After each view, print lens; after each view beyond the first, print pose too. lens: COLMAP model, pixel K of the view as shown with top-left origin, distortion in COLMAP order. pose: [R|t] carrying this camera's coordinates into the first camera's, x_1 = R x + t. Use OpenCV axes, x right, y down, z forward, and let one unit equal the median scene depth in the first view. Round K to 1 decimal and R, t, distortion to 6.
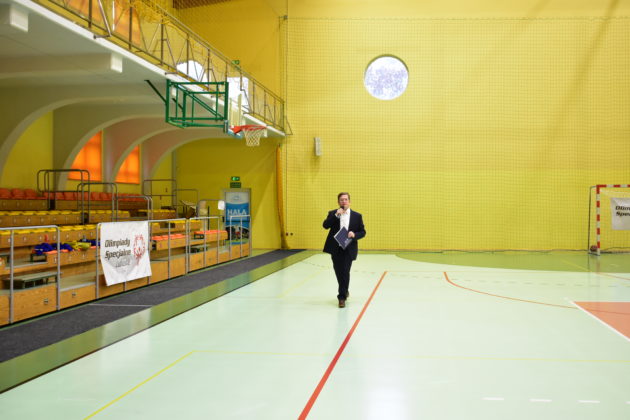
lens RADIAL K [[807.2, 0, 314.6], [0, 807.2, 209.3], [0, 0, 1]] dist [-0.005974, 0.000000]
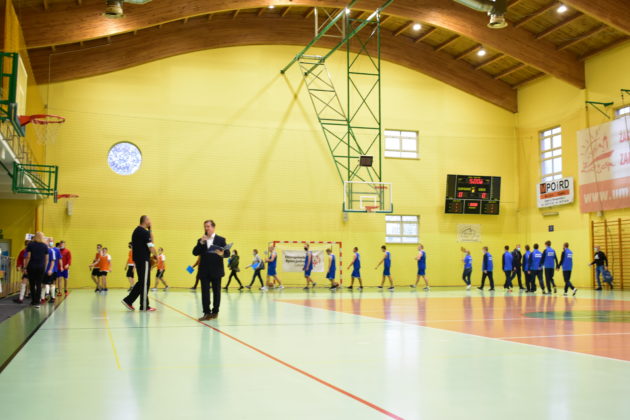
lens RADIAL K [[730.5, 0, 314.9], [0, 730.5, 210.1], [0, 0, 1]] dist [-0.053408, 0.000000]
pose [[0.887985, 0.039014, 0.458214, -0.192898], [0.003909, 0.995719, -0.092354, 0.036310], [-0.459856, 0.083801, 0.884031, -0.211904]]
